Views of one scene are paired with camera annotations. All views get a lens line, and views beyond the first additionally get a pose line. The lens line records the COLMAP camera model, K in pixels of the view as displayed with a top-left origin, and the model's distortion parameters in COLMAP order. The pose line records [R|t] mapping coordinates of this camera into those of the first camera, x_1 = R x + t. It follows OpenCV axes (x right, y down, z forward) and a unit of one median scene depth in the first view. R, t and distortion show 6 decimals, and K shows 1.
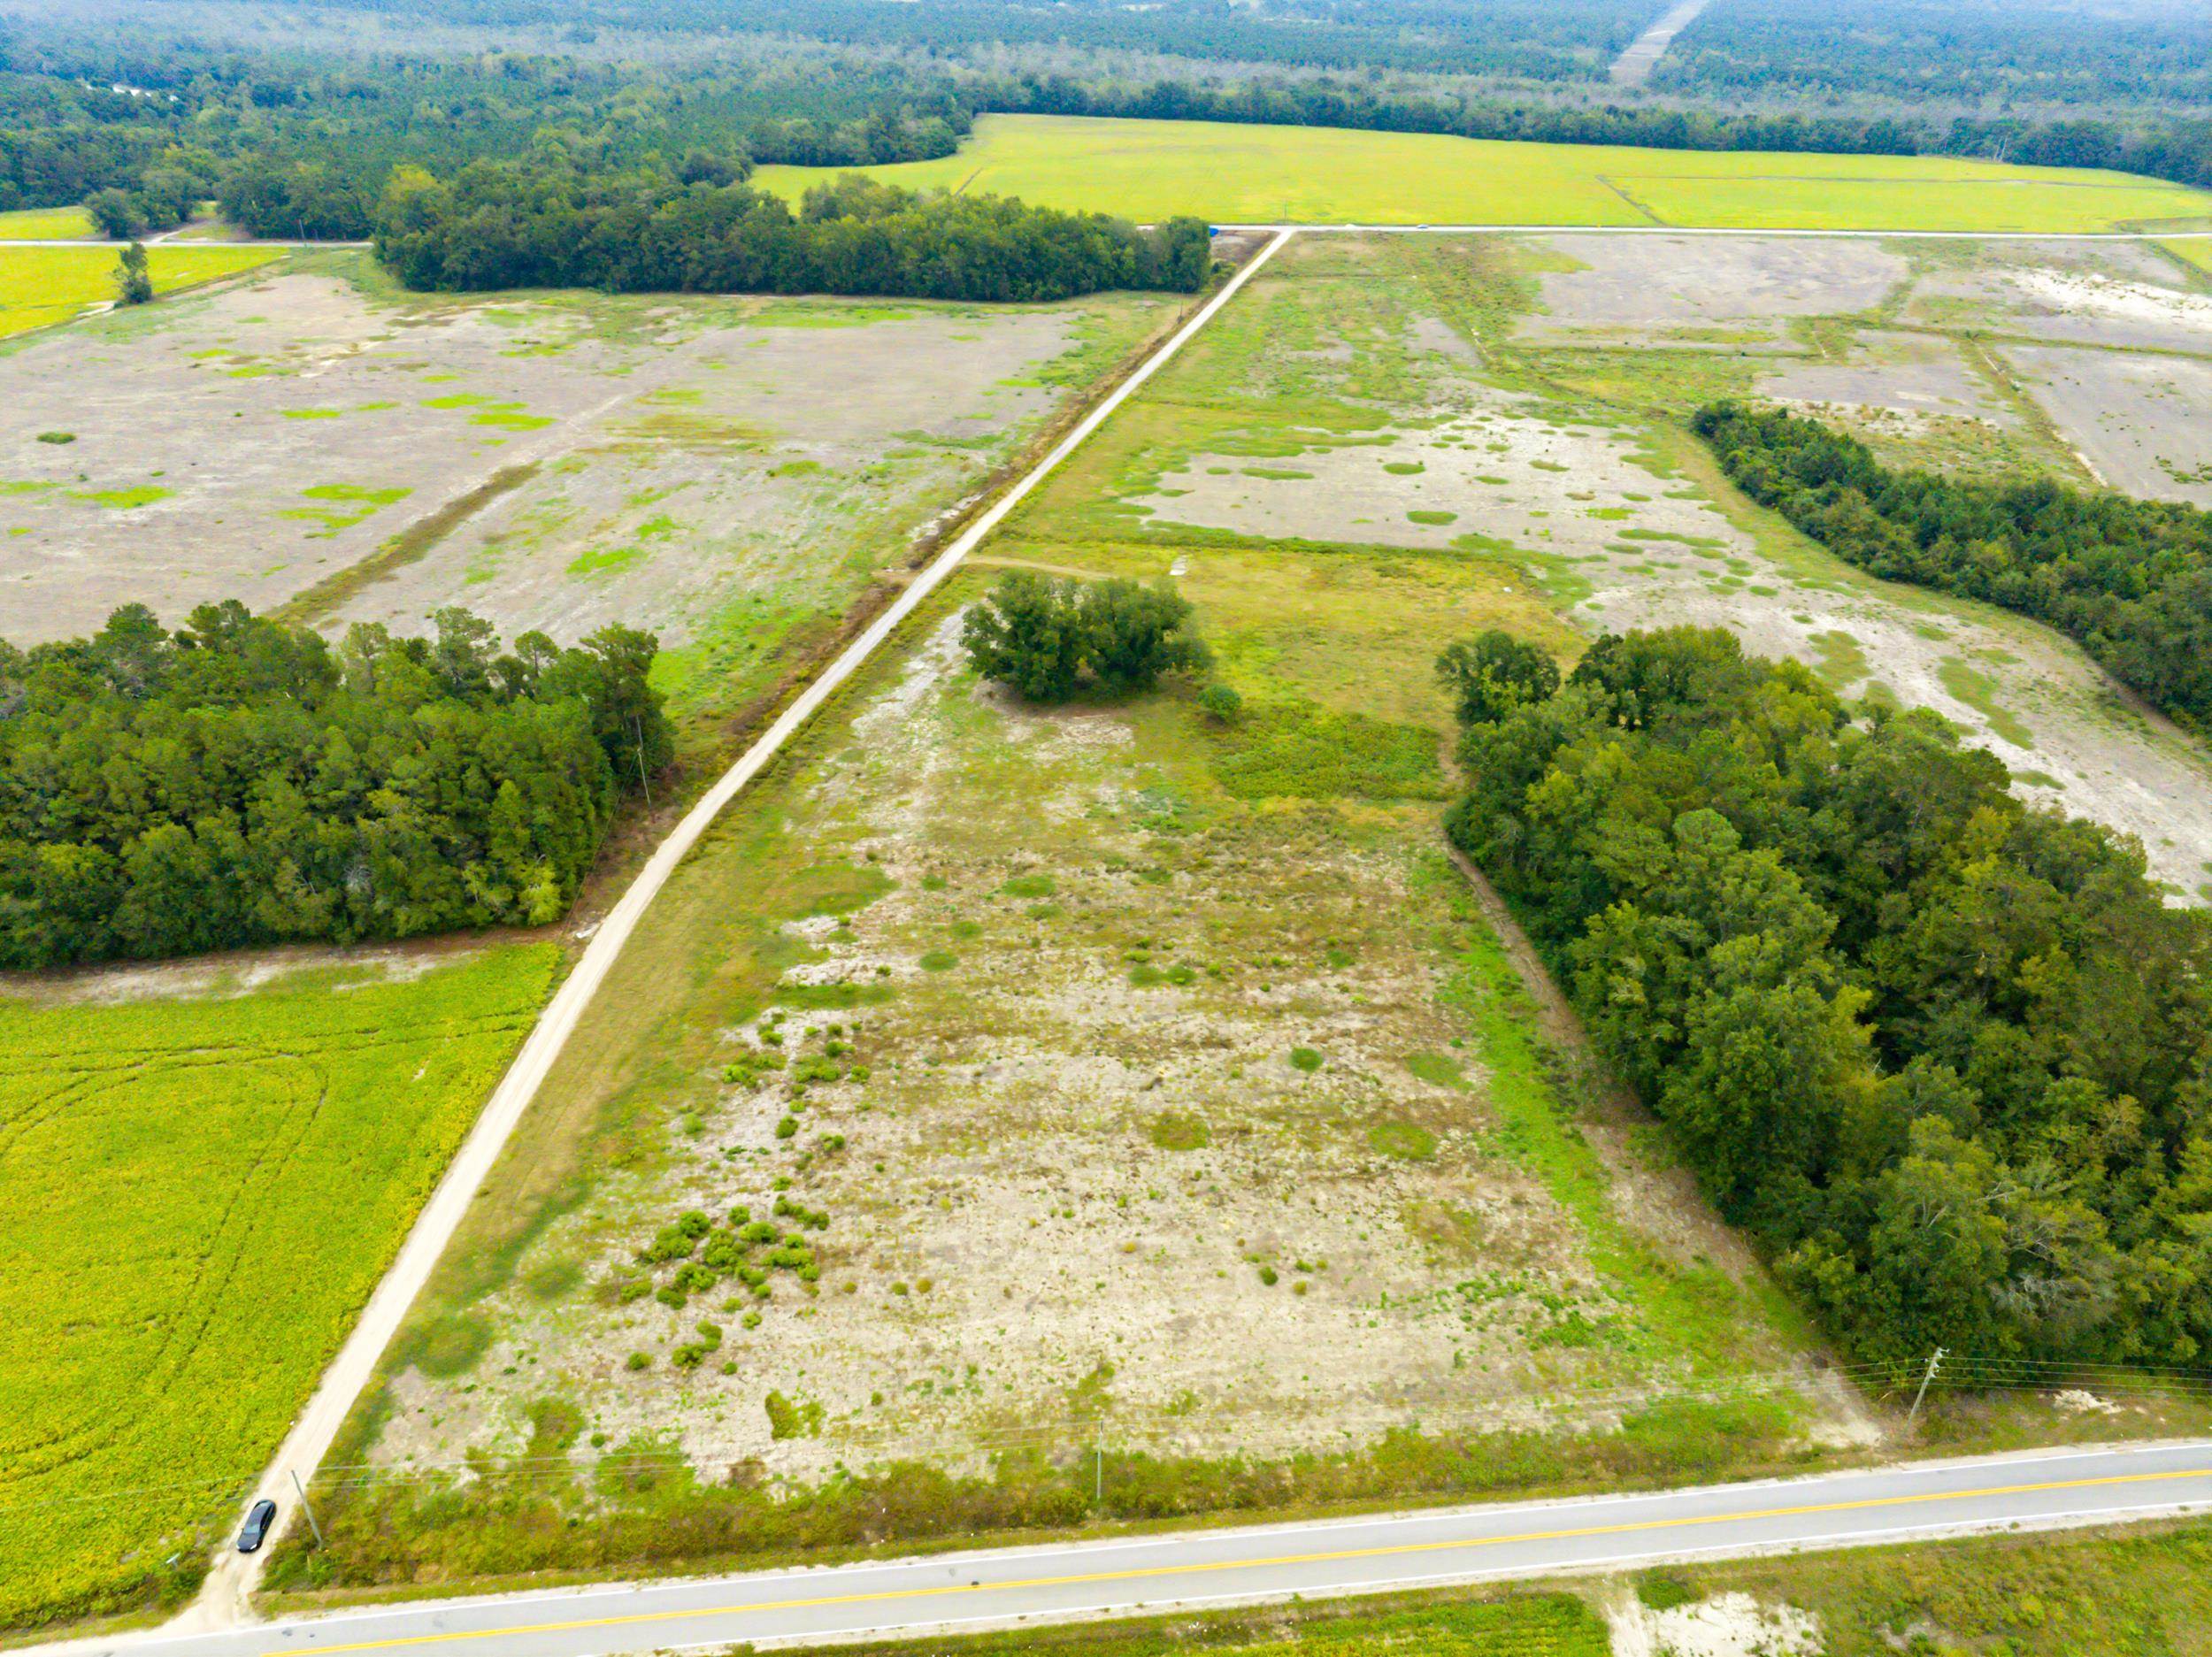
lens RADIAL K [[1552.2, 0, 1106.0], [0, 1552.2, 828.5], [0, 0, 1]] dist [-0.061435, 0.035907]
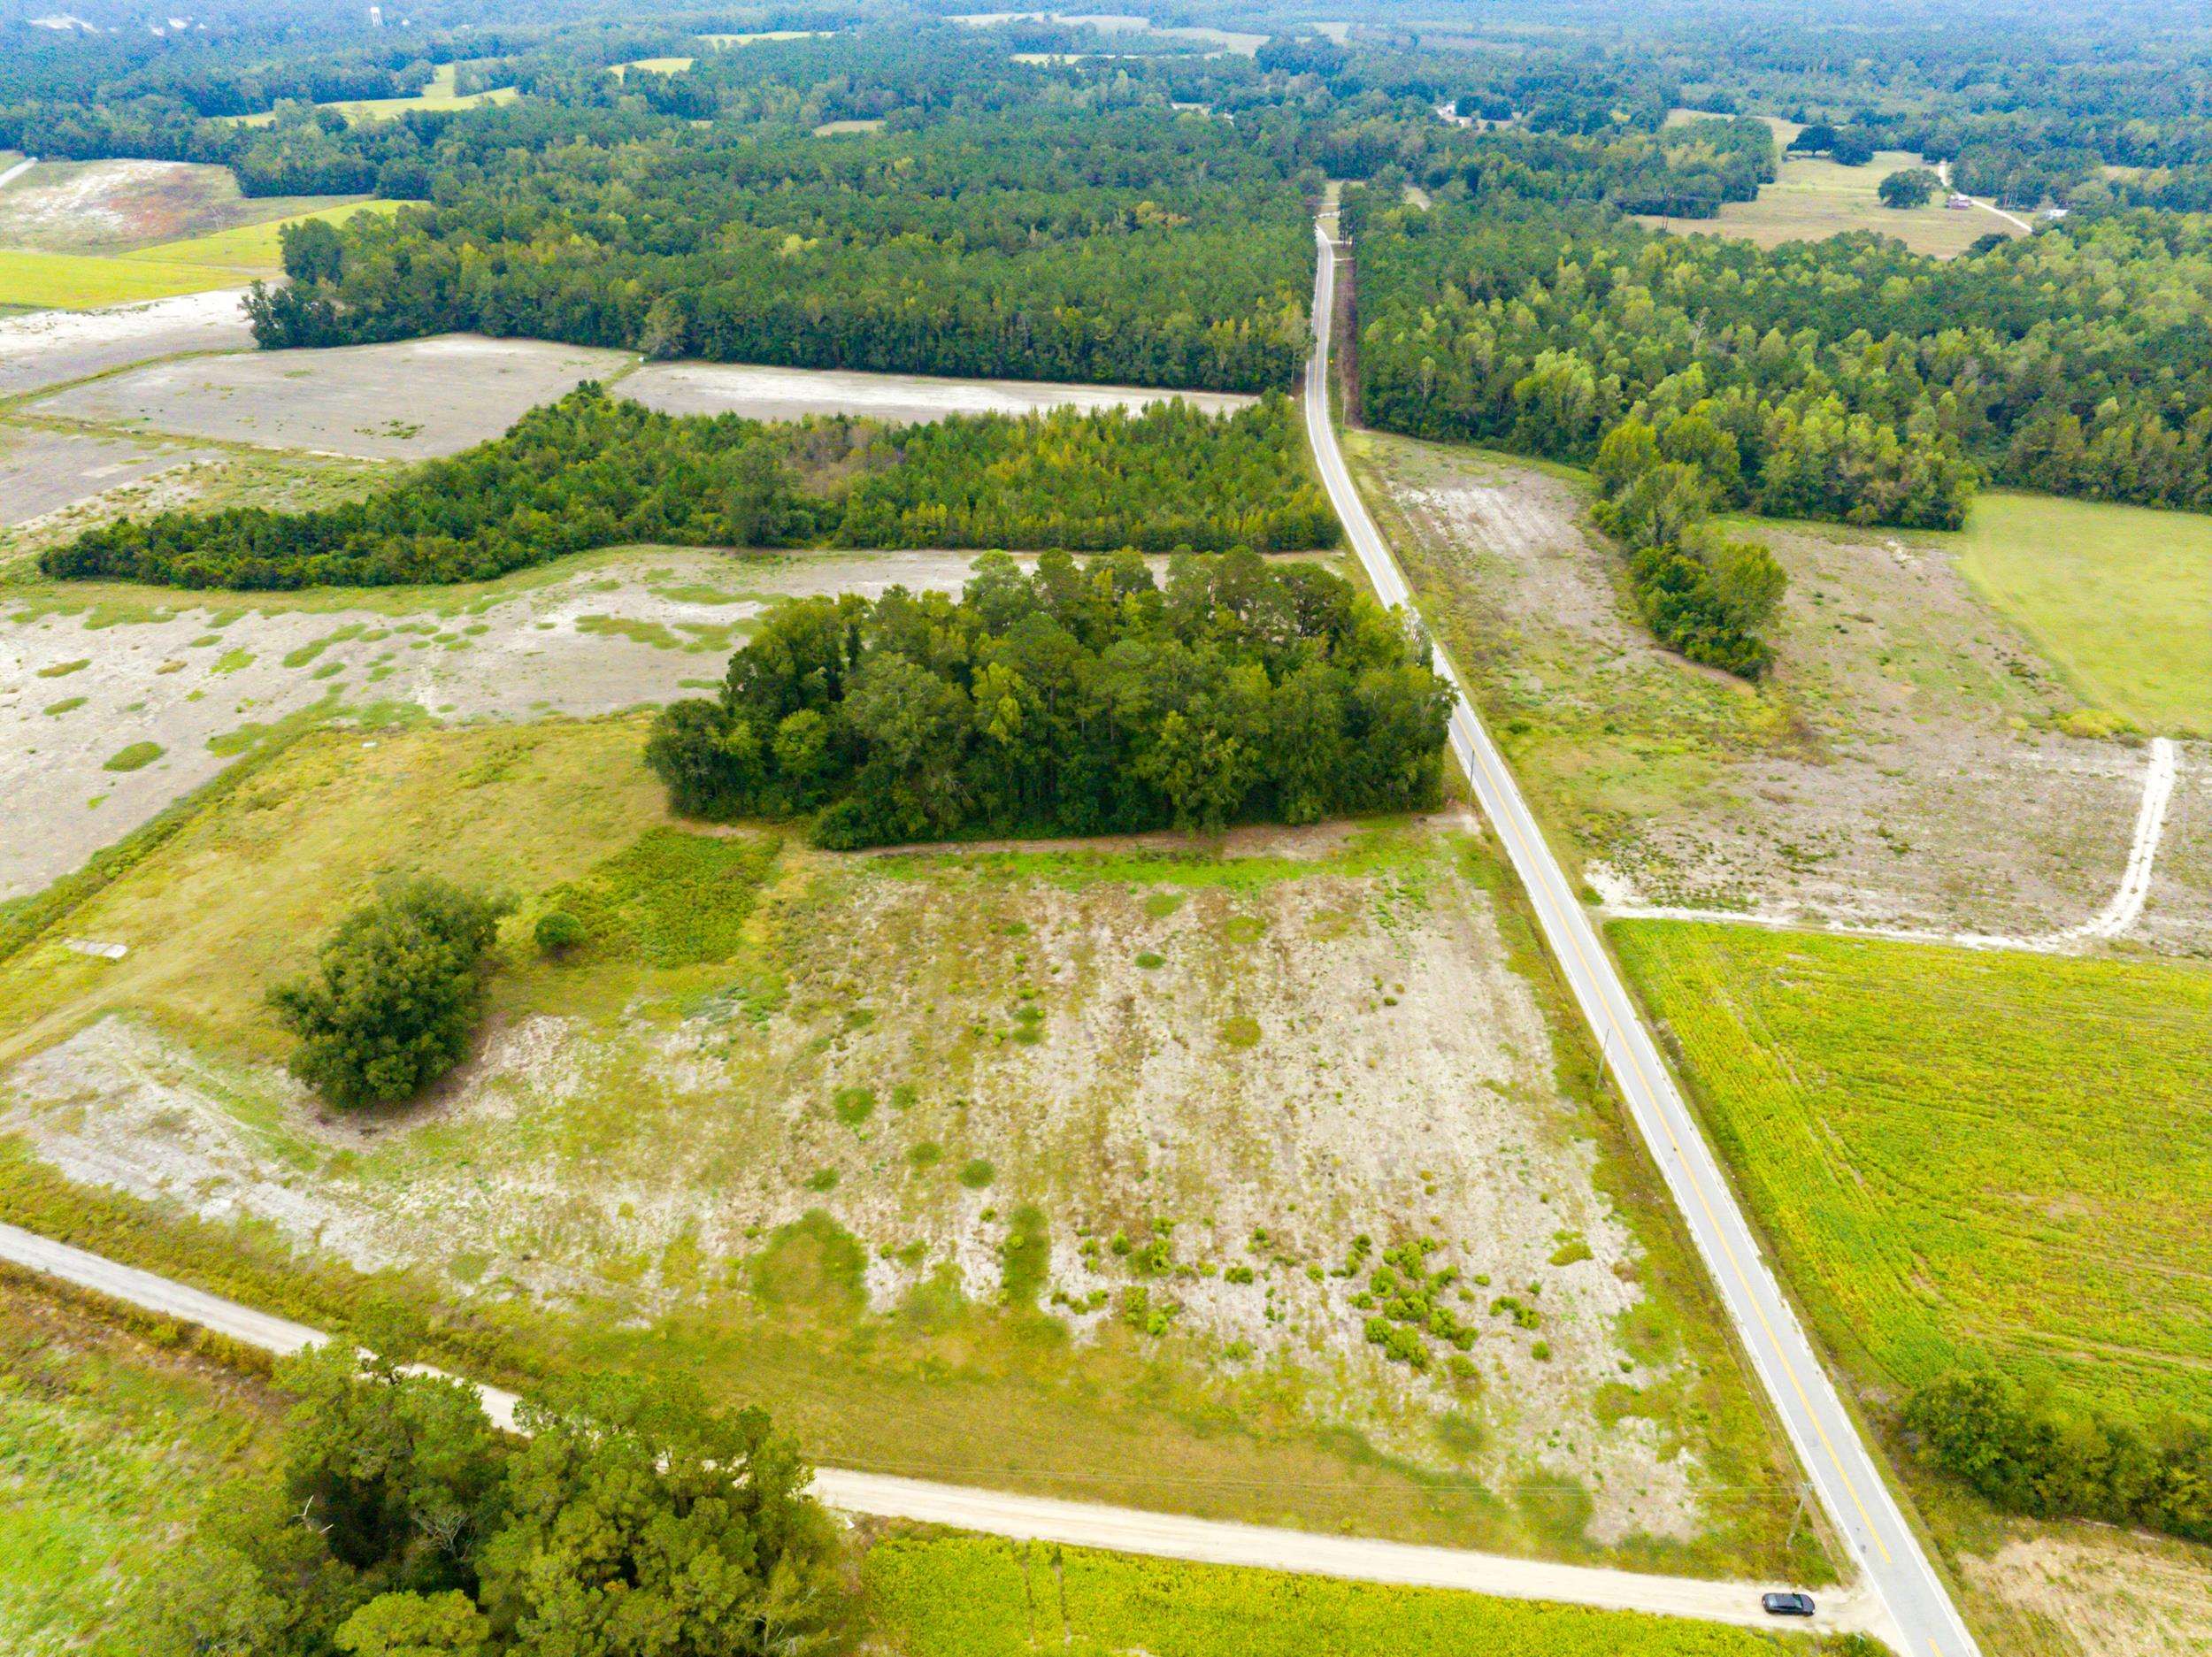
lens RADIAL K [[1549.9, 0, 1106.0], [0, 1549.9, 828.5], [0, 0, 1]] dist [-0.042426, 0.006368]
pose [[0.070634, -0.525459, 0.847882, -0.845290], [0.515351, 0.746999, 0.420006, -0.456464], [-0.854063, 0.407290, 0.323559, 0.579659]]
